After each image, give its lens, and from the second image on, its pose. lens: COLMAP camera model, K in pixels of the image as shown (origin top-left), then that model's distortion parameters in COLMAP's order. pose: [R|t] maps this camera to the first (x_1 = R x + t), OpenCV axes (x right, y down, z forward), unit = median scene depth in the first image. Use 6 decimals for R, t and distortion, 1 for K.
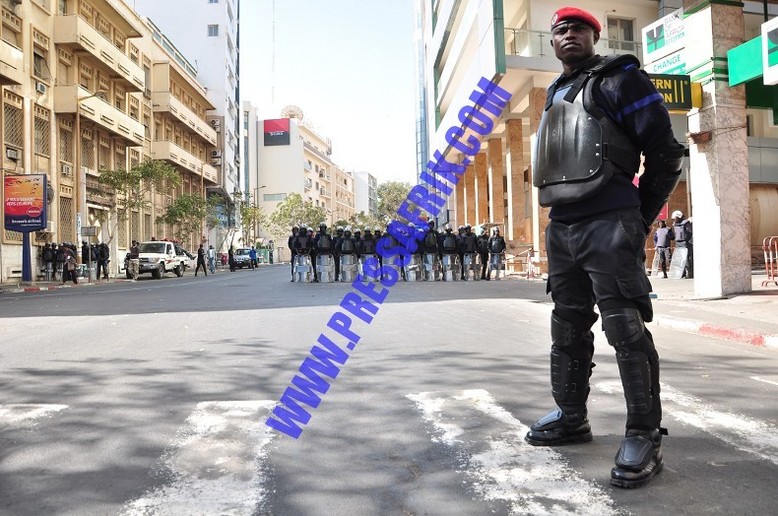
lens RADIAL K [[607.9, 0, 389.0], [0, 607.9, 258.0], [0, 0, 1]] dist [-0.168546, 0.145201]
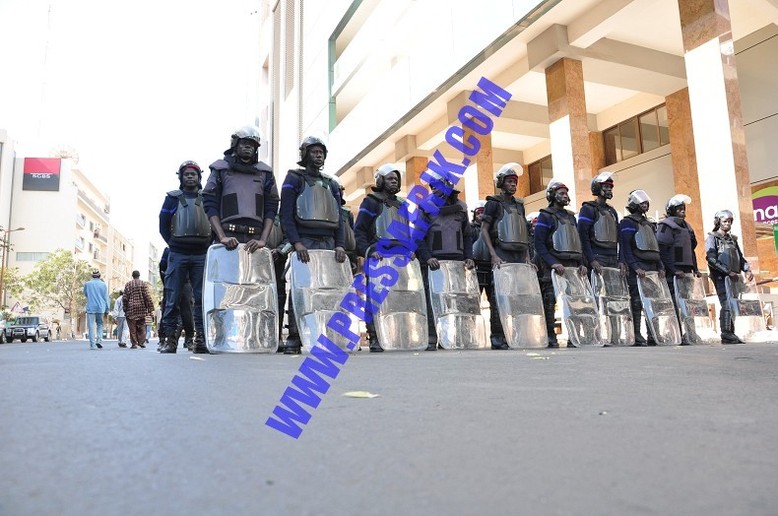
lens RADIAL K [[607.9, 0, 389.0], [0, 607.9, 258.0], [0, 0, 1]] dist [-0.168546, 0.145201]
pose [[0.930454, 0.050476, 0.362916, -0.175011], [0.001903, 0.989787, -0.142542, 0.036438], [-0.366405, 0.133319, 0.920855, 0.742579]]
